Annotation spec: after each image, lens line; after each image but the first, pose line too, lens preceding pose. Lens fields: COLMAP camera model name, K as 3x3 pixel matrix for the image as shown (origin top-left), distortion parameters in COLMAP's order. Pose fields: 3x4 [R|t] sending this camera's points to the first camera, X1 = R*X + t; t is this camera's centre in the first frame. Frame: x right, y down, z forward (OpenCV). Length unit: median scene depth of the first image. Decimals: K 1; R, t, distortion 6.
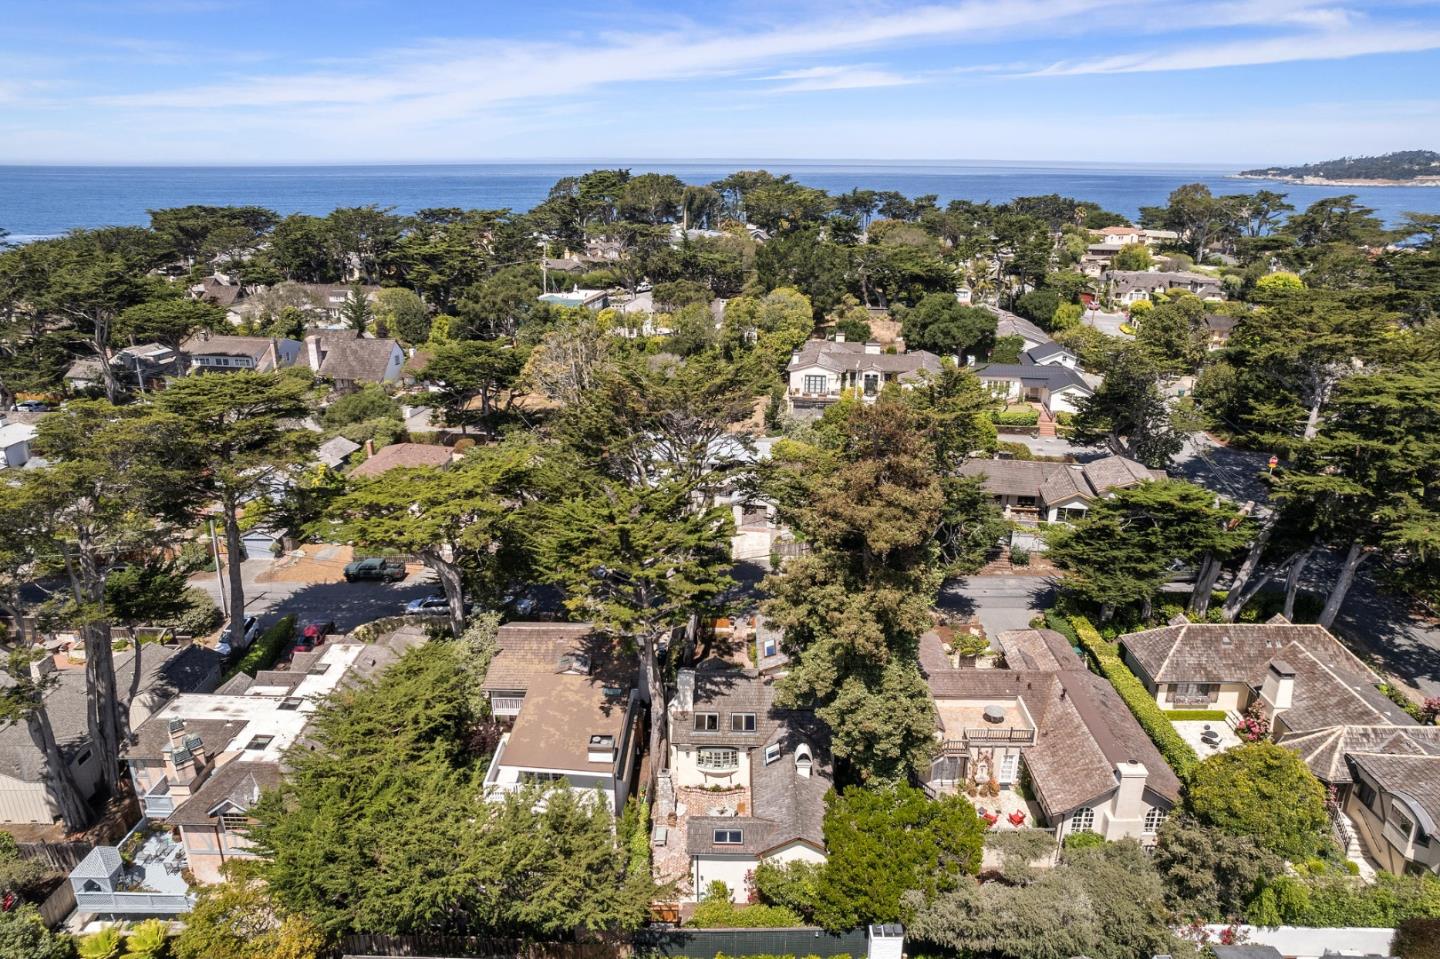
lens RADIAL K [[904.0, 0, 722.1], [0, 904.0, 487.1], [0, 0, 1]] dist [-0.039309, 0.002615]
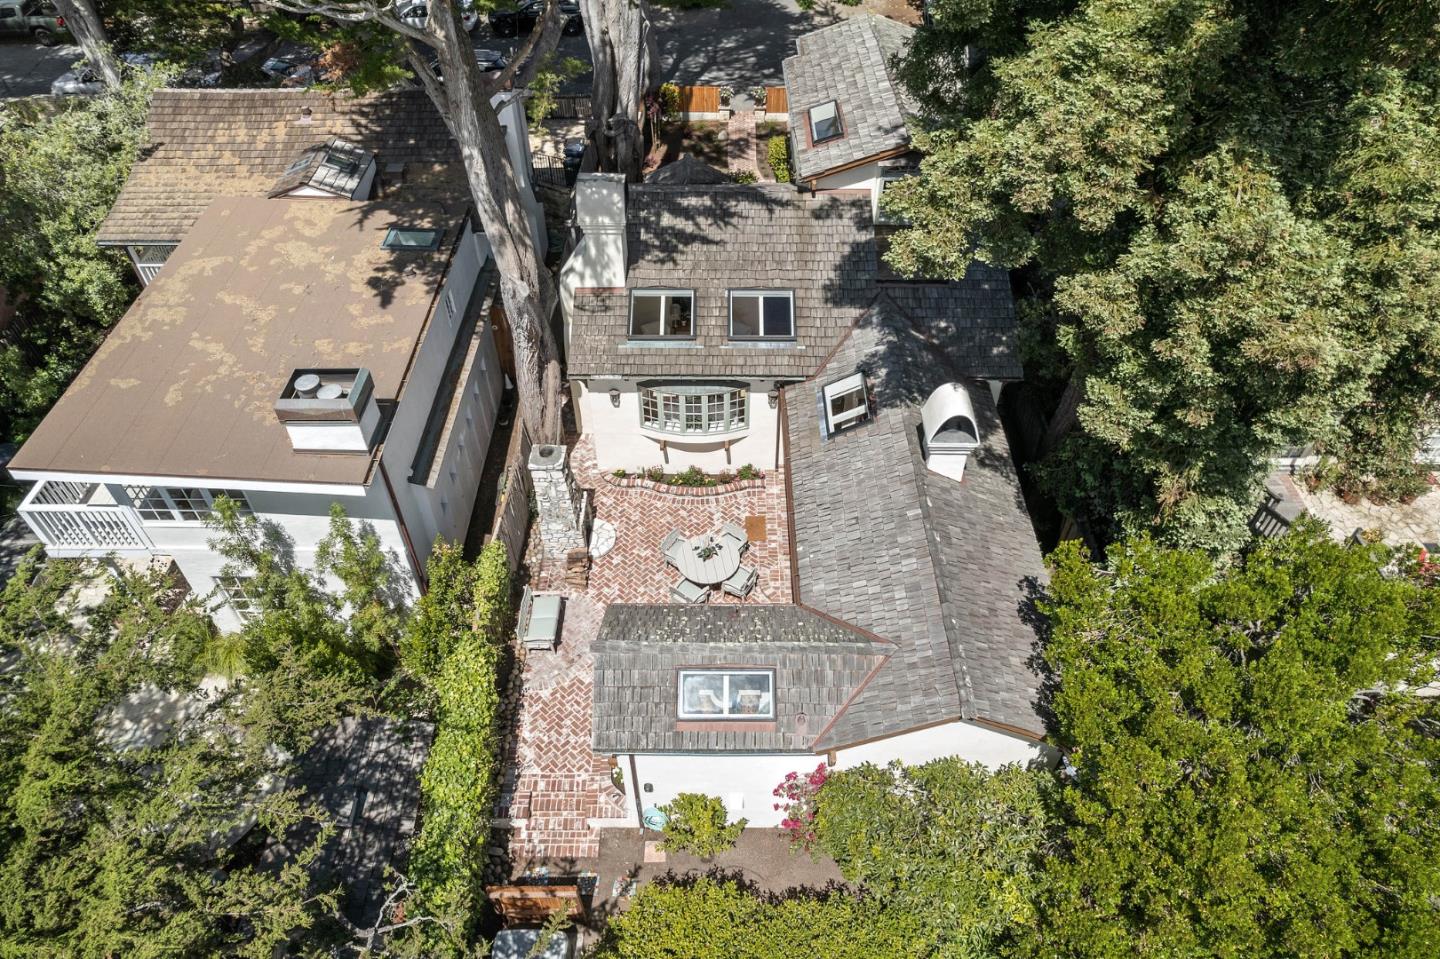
lens RADIAL K [[904.0, 0, 722.1], [0, 904.0, 487.1], [0, 0, 1]] dist [-0.039309, 0.002615]
pose [[0.999845, -0.014277, 0.010341, 0.002509], [0.008063, 0.892016, 0.451932, 0.155330], [-0.015676, -0.451778, 0.891993, 0.633890]]
